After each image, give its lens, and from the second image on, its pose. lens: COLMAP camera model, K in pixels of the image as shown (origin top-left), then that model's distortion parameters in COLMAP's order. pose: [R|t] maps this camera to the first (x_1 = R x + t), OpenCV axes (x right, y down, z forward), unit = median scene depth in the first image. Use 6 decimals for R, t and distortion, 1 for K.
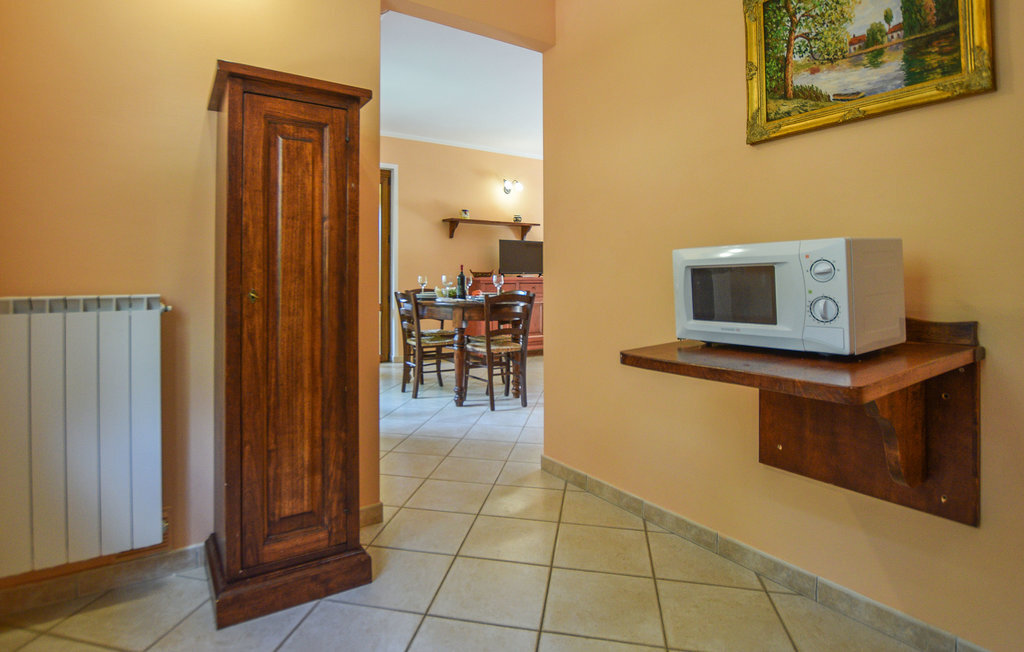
lens RADIAL K [[531.3, 0, 513.3], [0, 531.3, 280.0], [0, 0, 1]] dist [-0.019585, -0.000092]
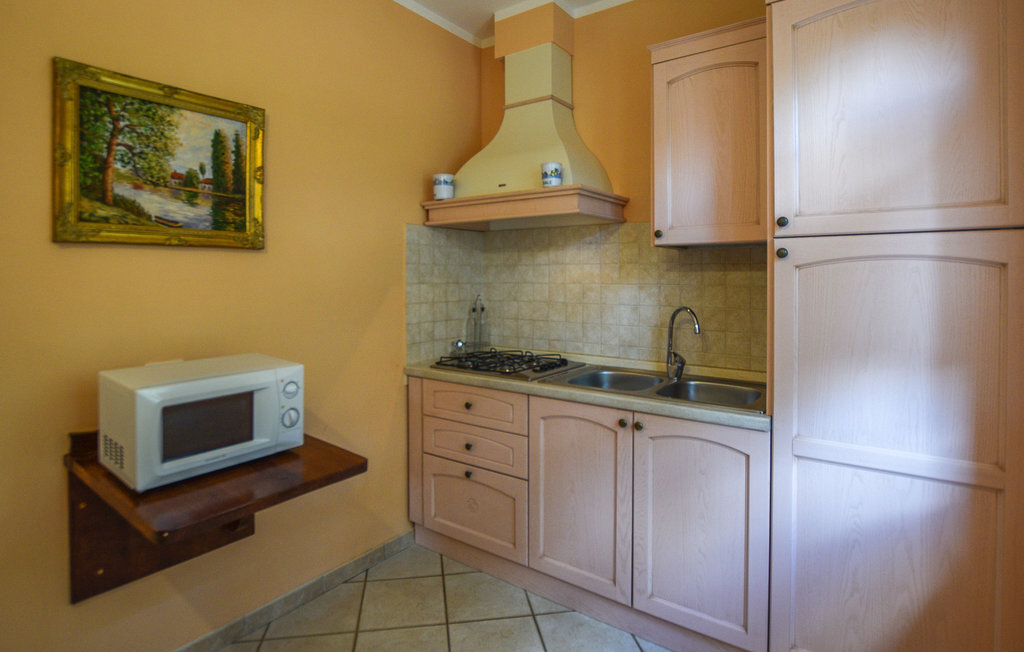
lens RADIAL K [[531.3, 0, 513.3], [0, 531.3, 280.0], [0, 0, 1]] dist [-0.019585, -0.000092]
pose [[-0.363559, -0.010029, 0.931517, -0.677146], [-0.009157, 0.999932, 0.007192, -0.237905], [-0.931526, -0.005915, -0.363627, 0.713729]]
